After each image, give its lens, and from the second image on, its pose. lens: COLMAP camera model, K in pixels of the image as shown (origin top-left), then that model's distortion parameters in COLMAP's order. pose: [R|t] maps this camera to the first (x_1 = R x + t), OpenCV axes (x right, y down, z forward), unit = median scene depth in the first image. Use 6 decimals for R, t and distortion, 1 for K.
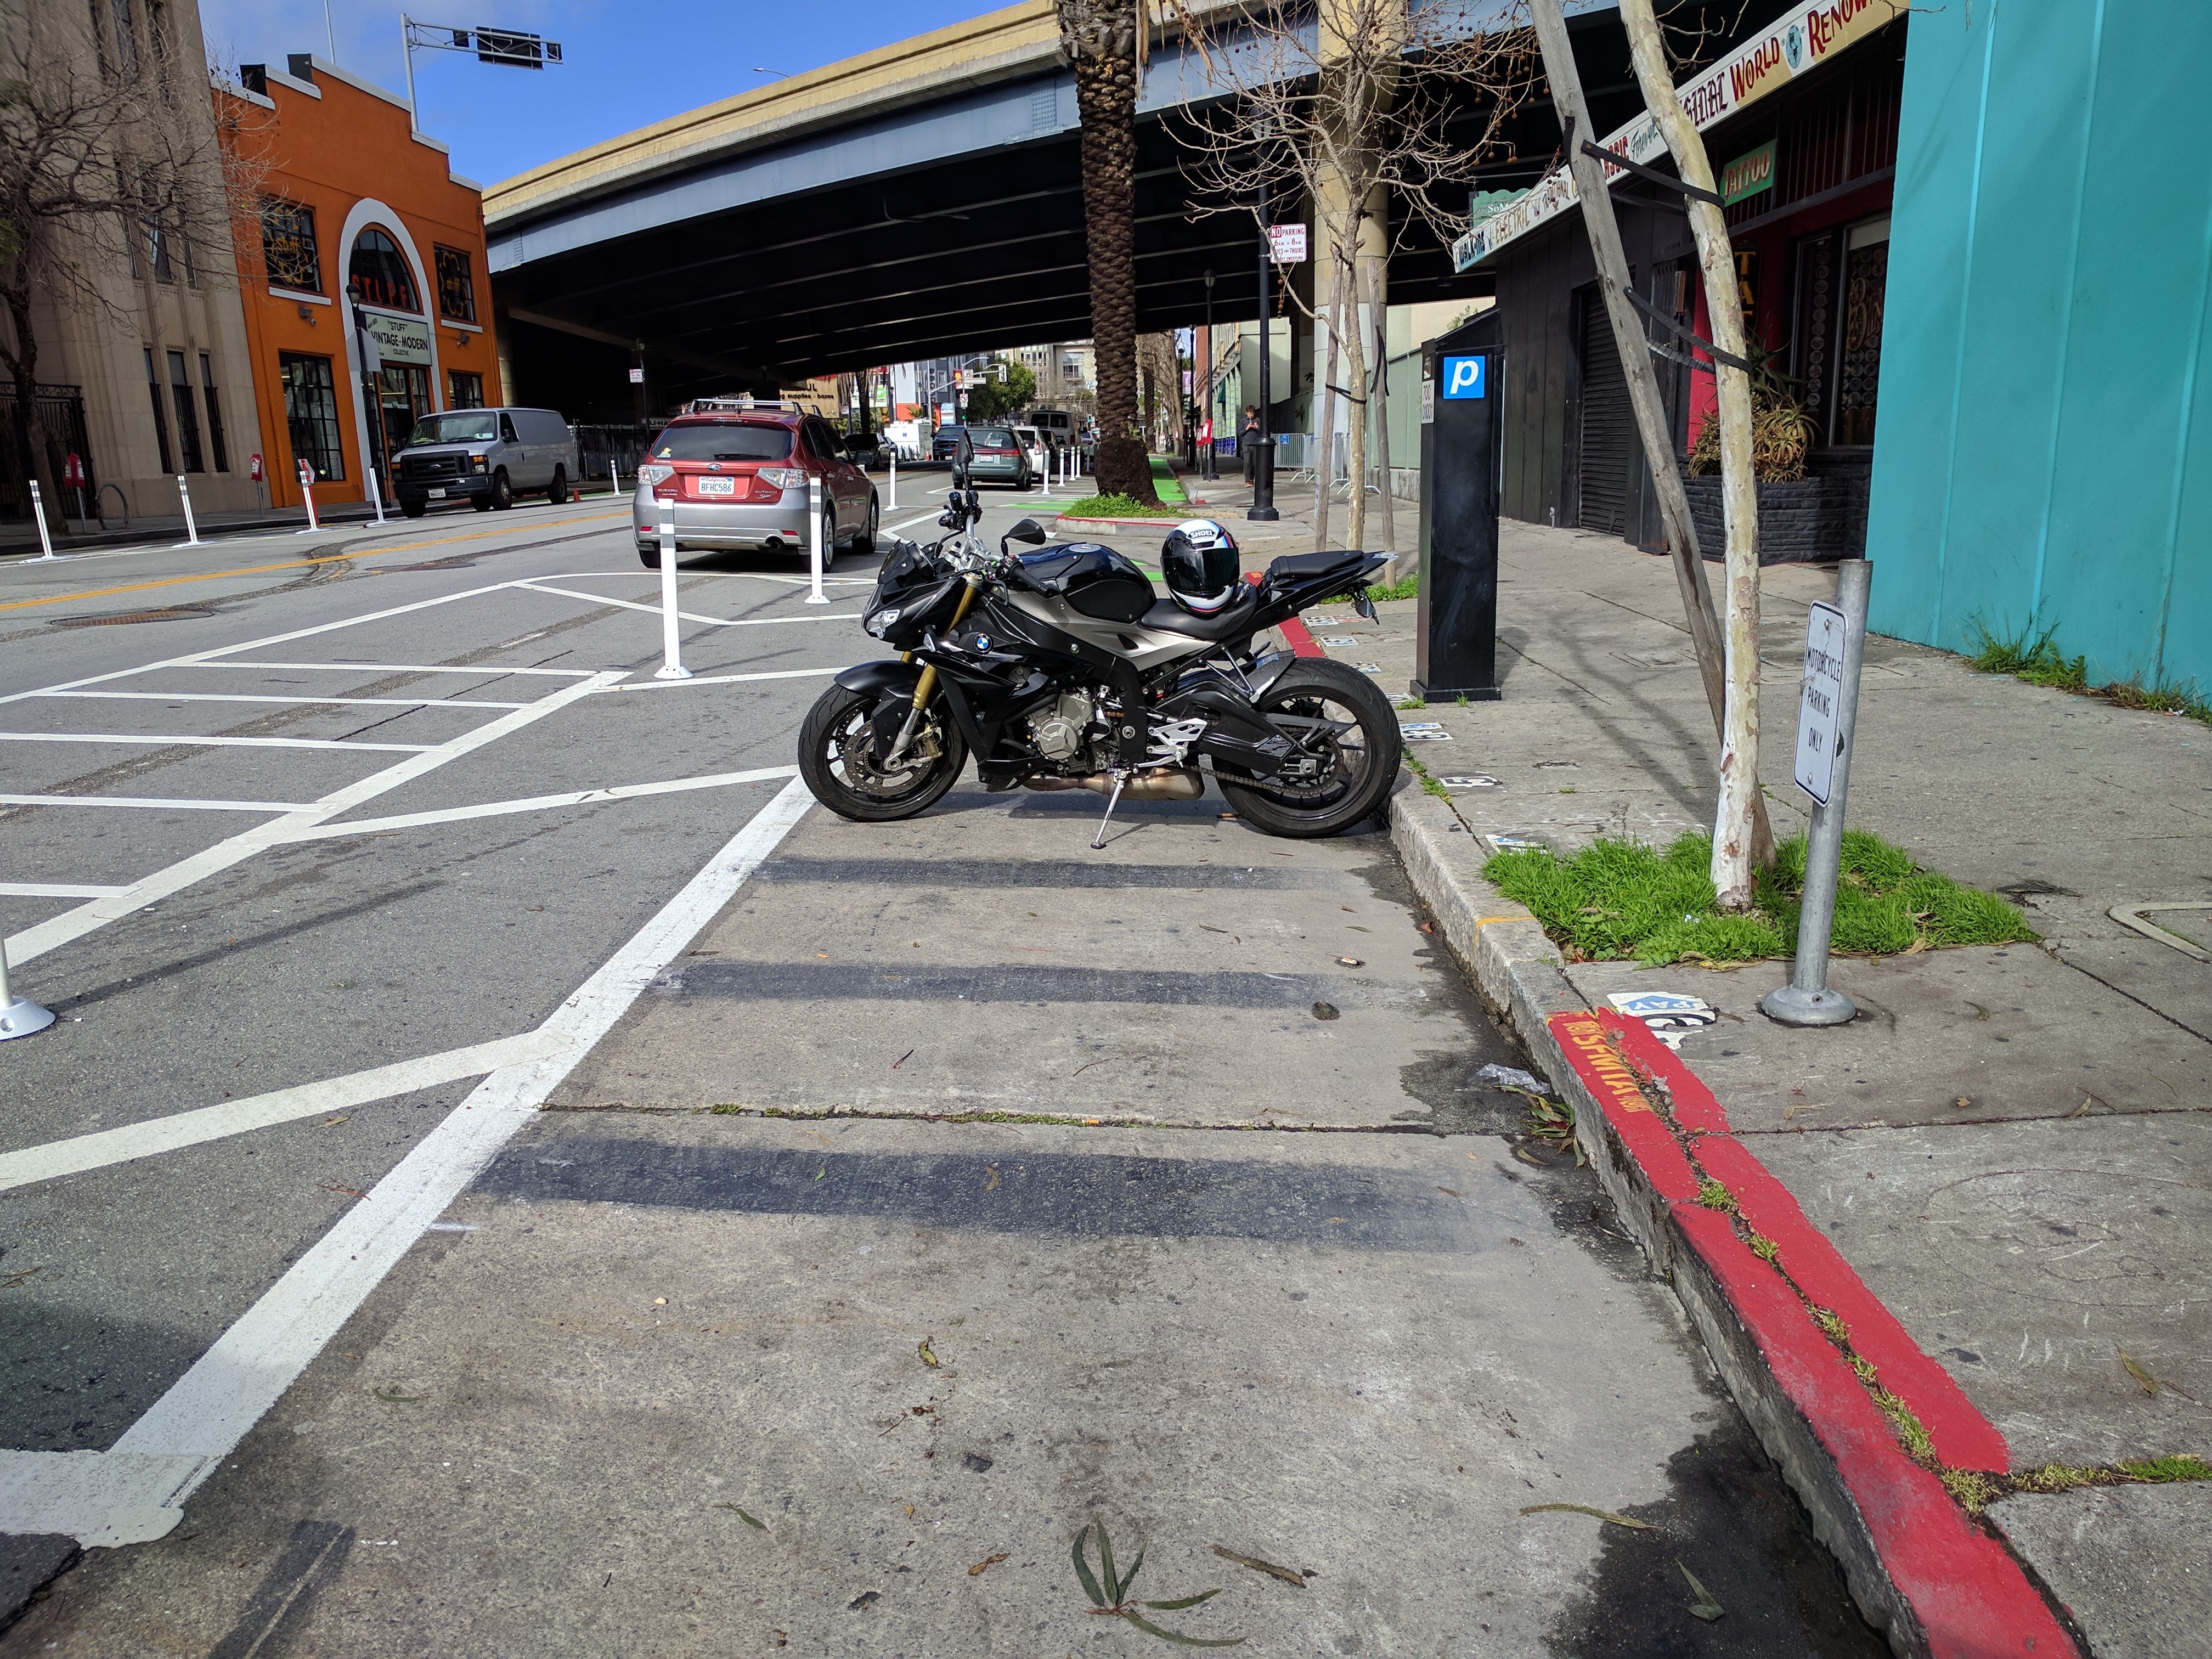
lens RADIAL K [[1648.5, 0, 1106.3], [0, 1648.5, 831.2], [0, 0, 1]] dist [0.008446, 0.007033]
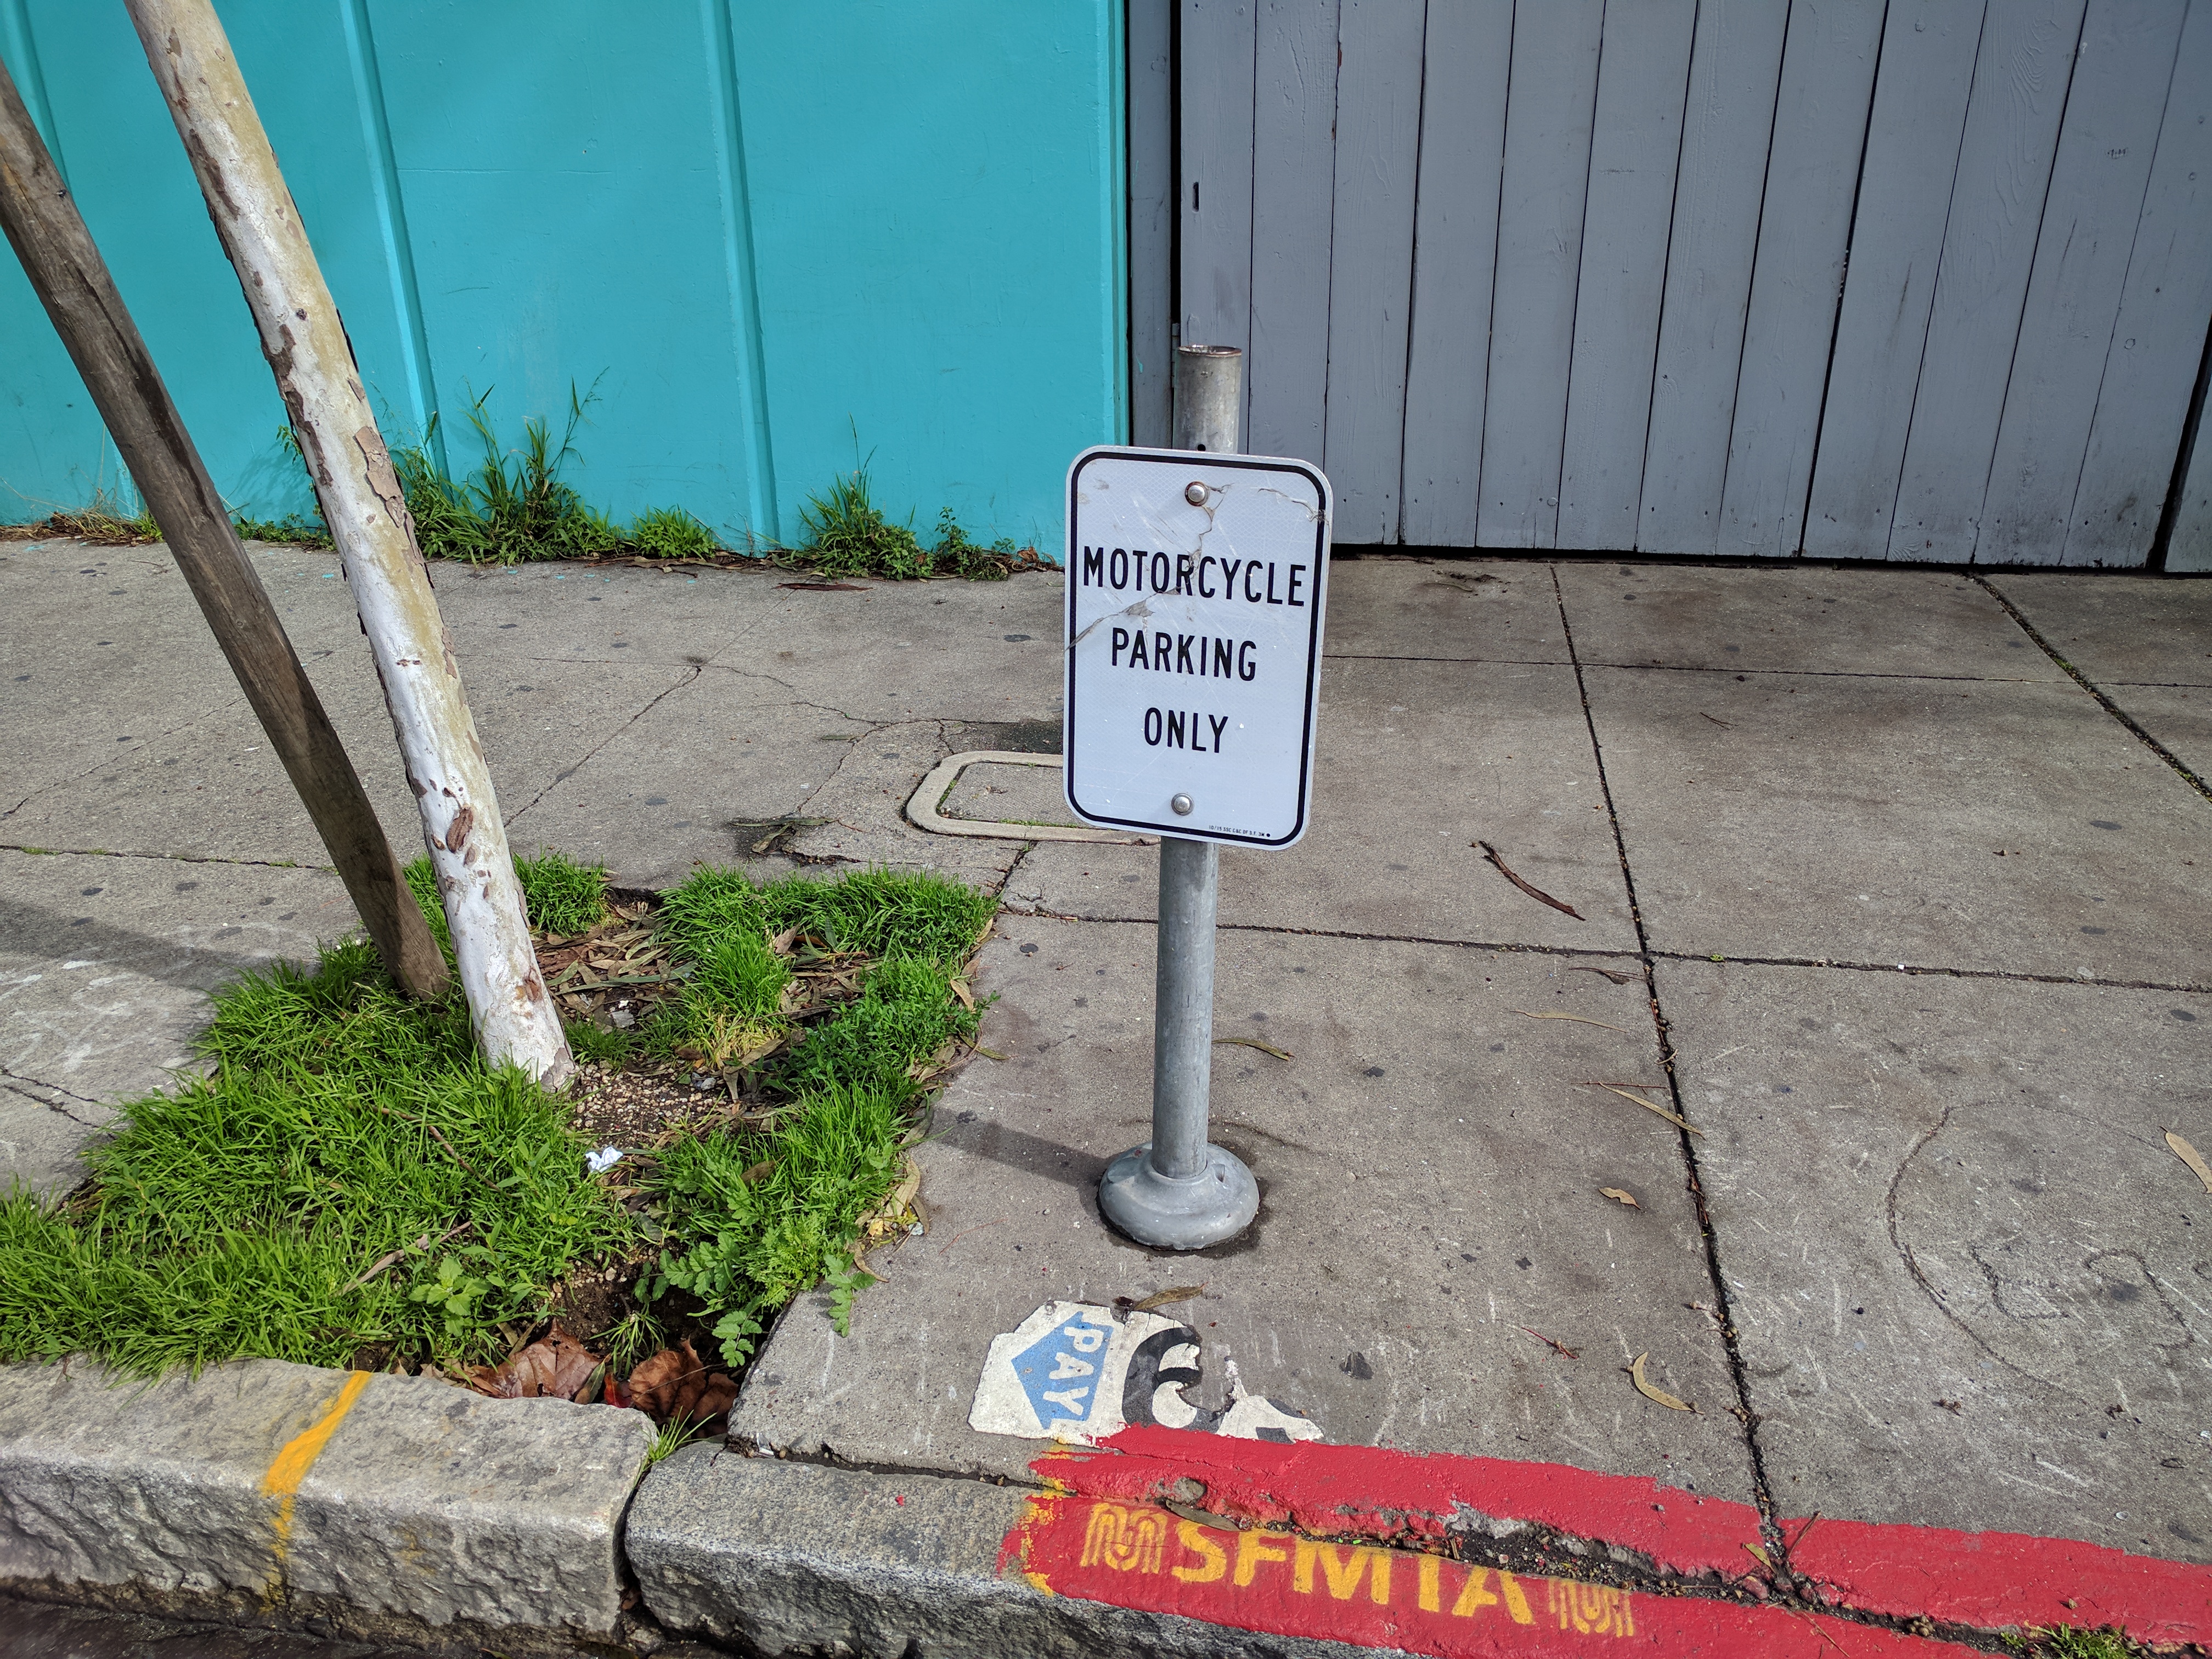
lens RADIAL K [[1648.5, 0, 1106.6], [0, 1648.5, 831.9], [0, 0, 1]] dist [0.008446, 0.007033]
pose [[0.145988, -0.368478, 0.918102, -0.032567], [0.231476, 0.915006, 0.330428, -0.185540], [-0.961824, 0.164280, 0.218874, 0.877799]]
